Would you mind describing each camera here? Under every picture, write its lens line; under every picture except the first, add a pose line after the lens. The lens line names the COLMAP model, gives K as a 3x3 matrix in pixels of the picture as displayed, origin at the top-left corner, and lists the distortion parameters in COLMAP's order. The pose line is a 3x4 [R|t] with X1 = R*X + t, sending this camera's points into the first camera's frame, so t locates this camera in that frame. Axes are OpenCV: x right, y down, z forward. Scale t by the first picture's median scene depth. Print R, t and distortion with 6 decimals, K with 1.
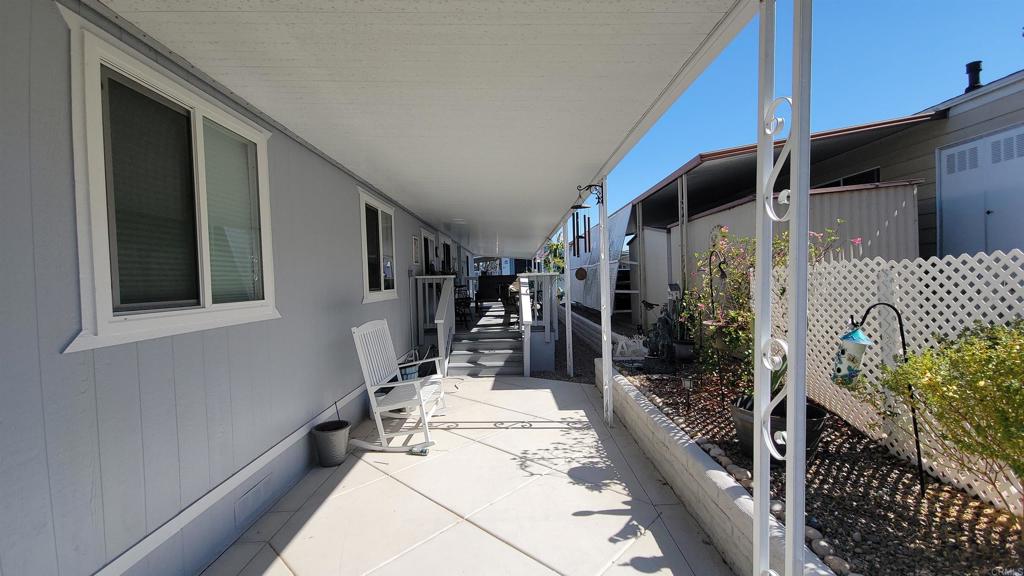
lens RADIAL K [[414.3, 0, 512.7], [0, 414.3, 288.3], [0, 0, 1]] dist [0.004885, -0.003584]
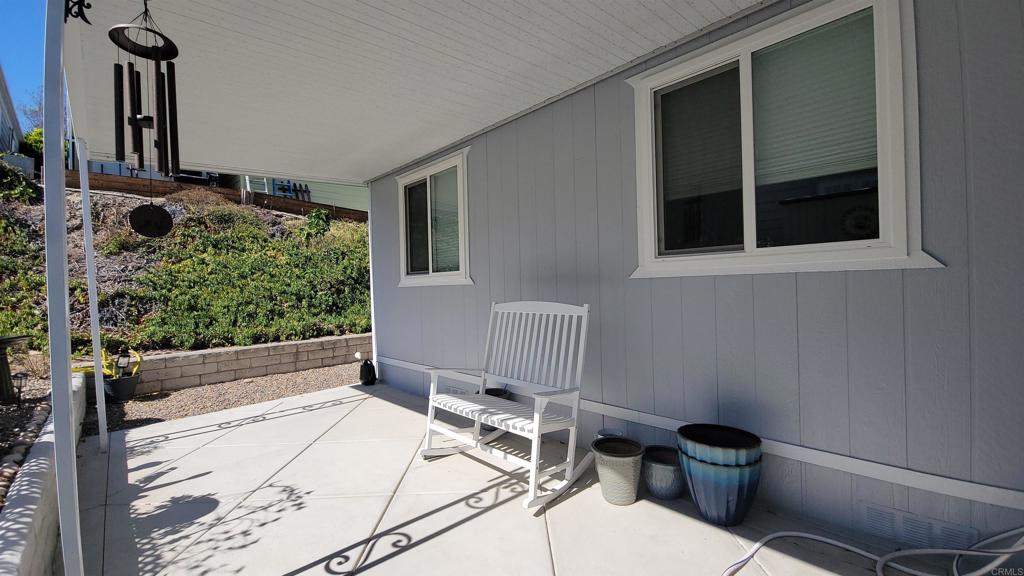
lens RADIAL K [[414.3, 0, 515.4], [0, 414.3, 287.1], [0, 0, 1]] dist [0.004885, -0.003584]
pose [[-0.713243, 0.053592, -0.698865, 0.248911], [0.033693, 0.998541, 0.042187, 0.026431], [0.700106, 0.006543, -0.714009, 1.863733]]
